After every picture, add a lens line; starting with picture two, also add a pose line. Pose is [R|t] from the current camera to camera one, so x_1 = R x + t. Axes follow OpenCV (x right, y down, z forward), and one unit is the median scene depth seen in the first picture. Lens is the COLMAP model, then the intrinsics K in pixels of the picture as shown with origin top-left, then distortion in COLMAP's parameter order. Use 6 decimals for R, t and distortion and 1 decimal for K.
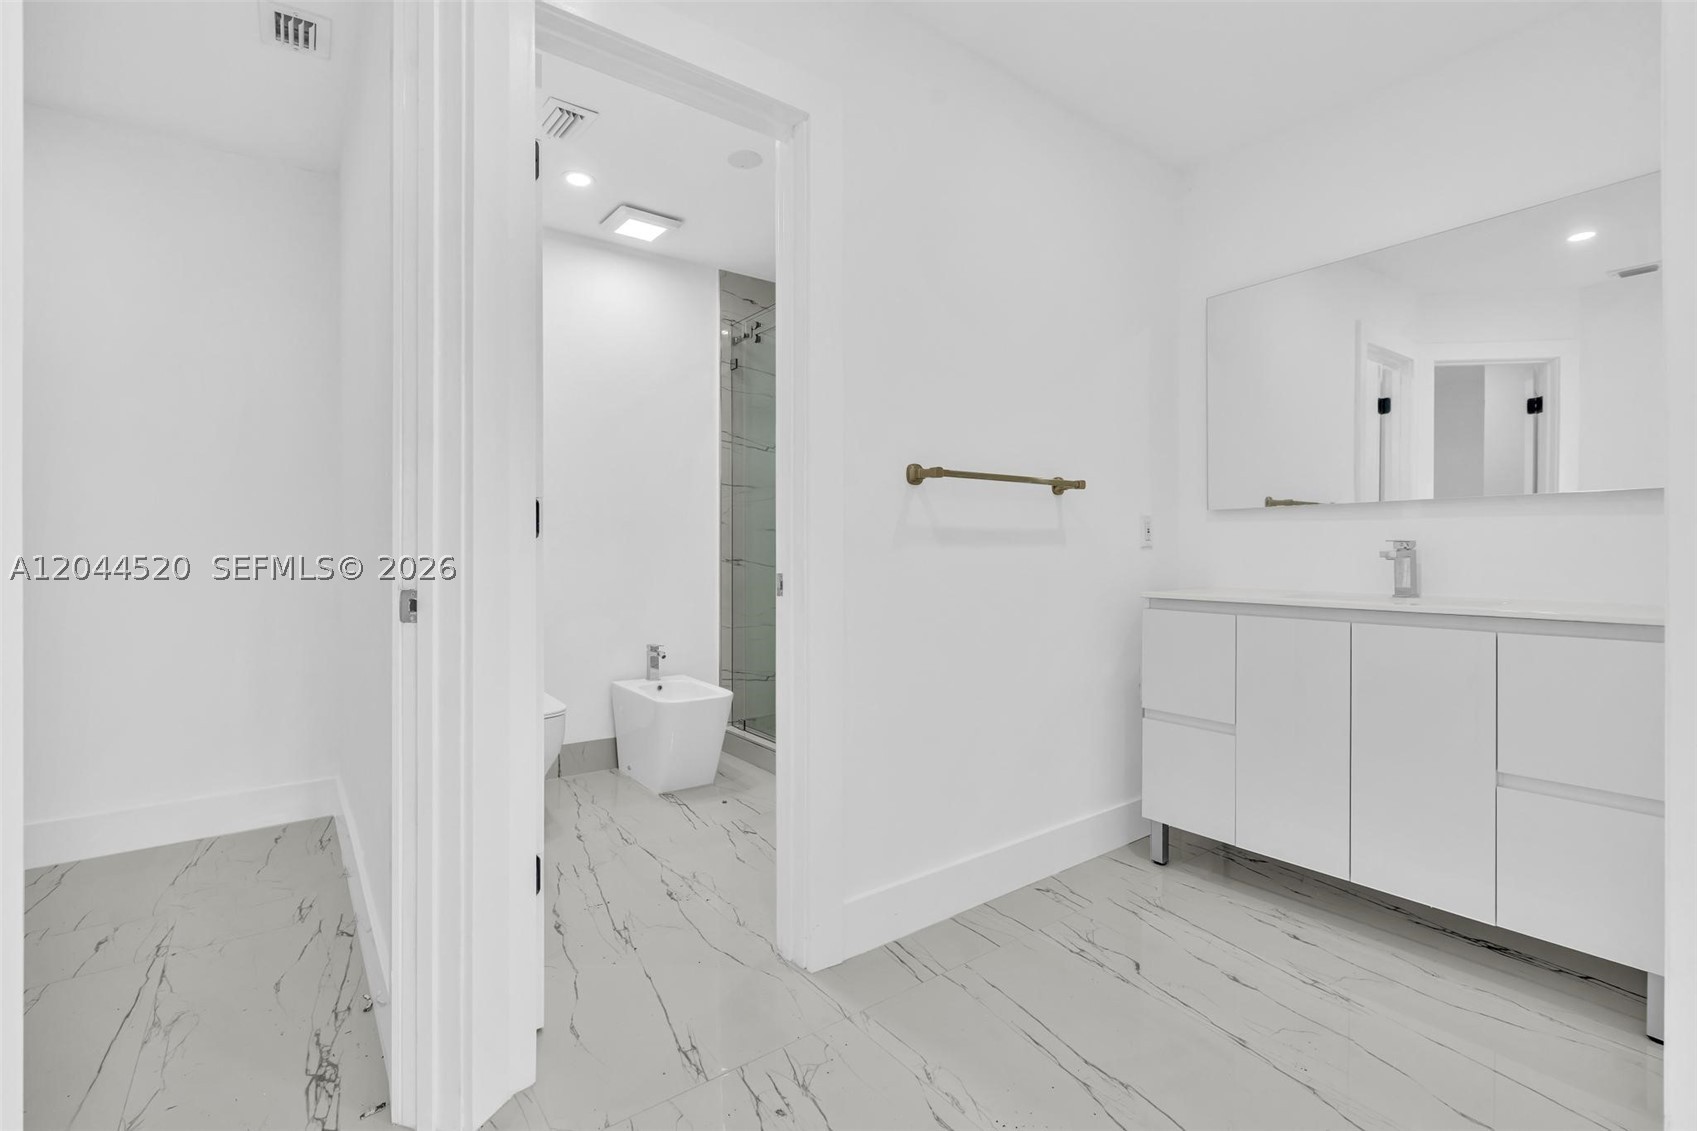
lens RADIAL K [[767.8, 0, 850.7], [0, 767.8, 545.3], [0, 0, 1]] dist [0.000226, 0.000041]
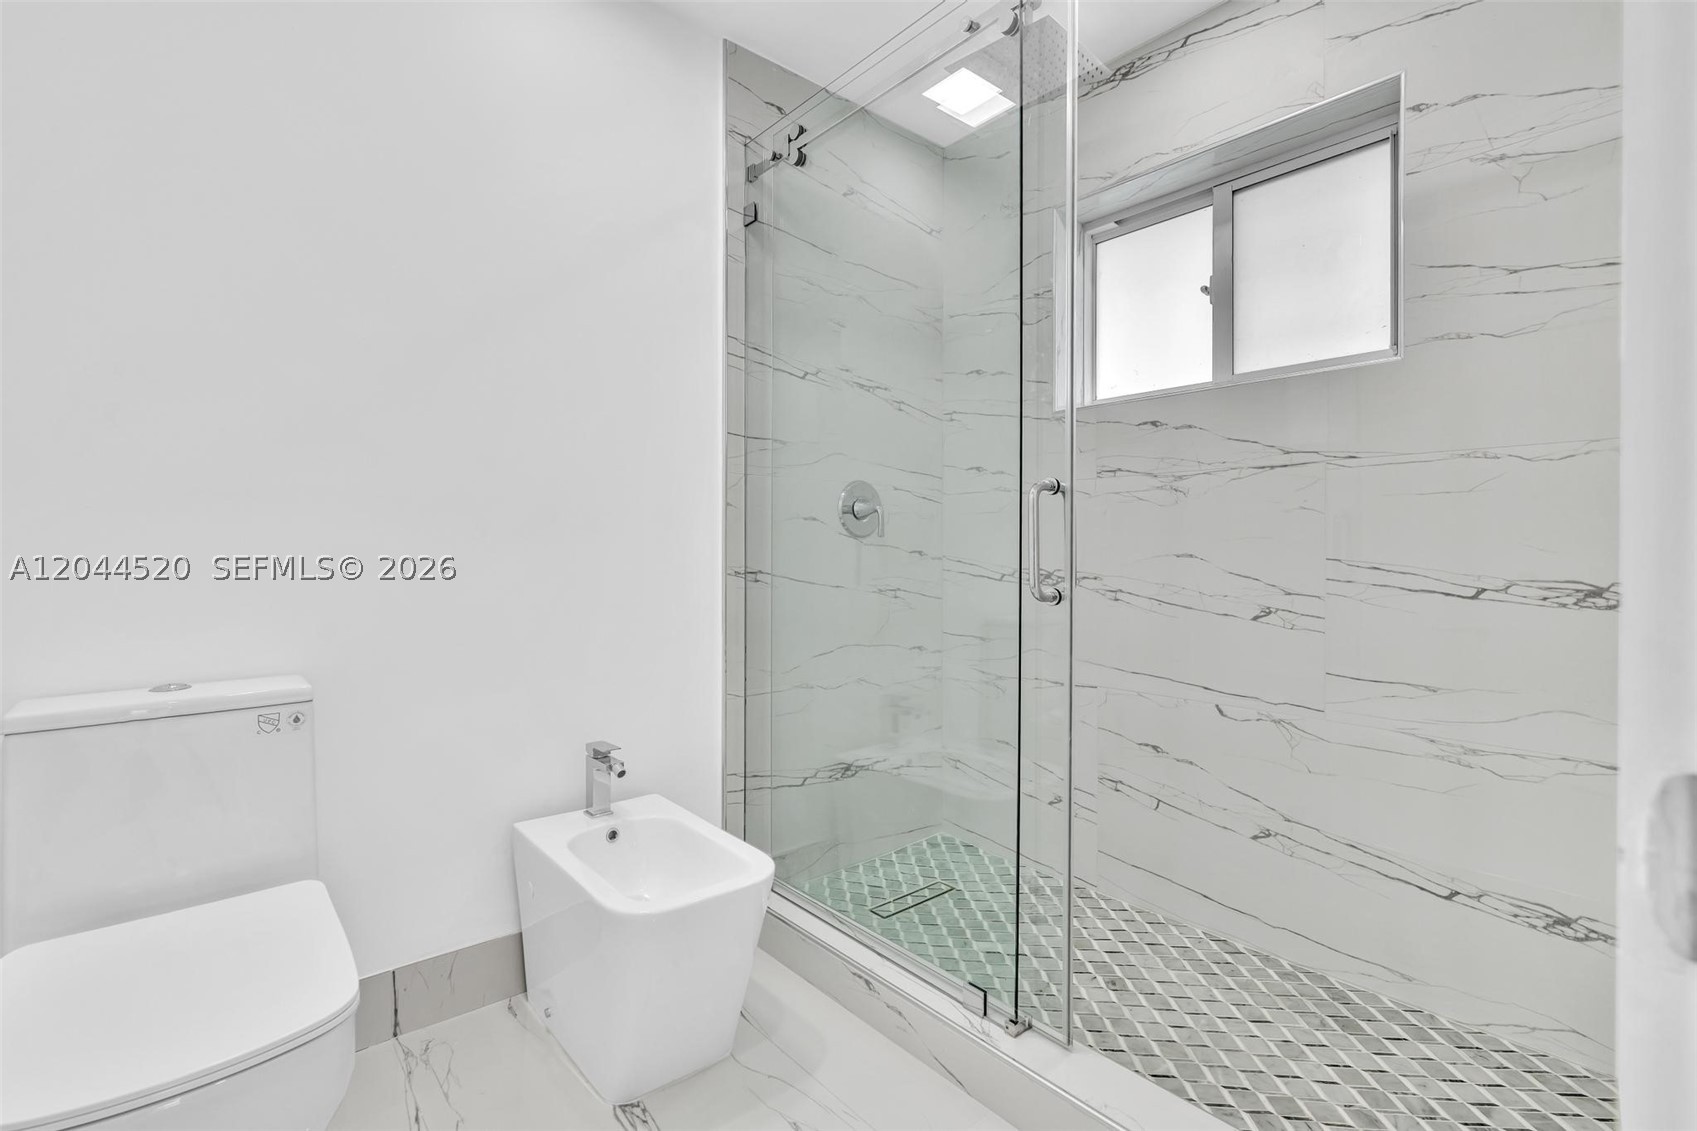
lens RADIAL K [[767.8, 0, 850.7], [0, 767.8, 545.3], [0, 0, 1]] dist [0.000226, 0.000041]
pose [[0.997612, 0.001943, 0.069046, -0.118315], [-0.001917, 0.999998, -0.000452, -0.000097], [-0.069047, 0.000319, 0.997613, 0.451104]]
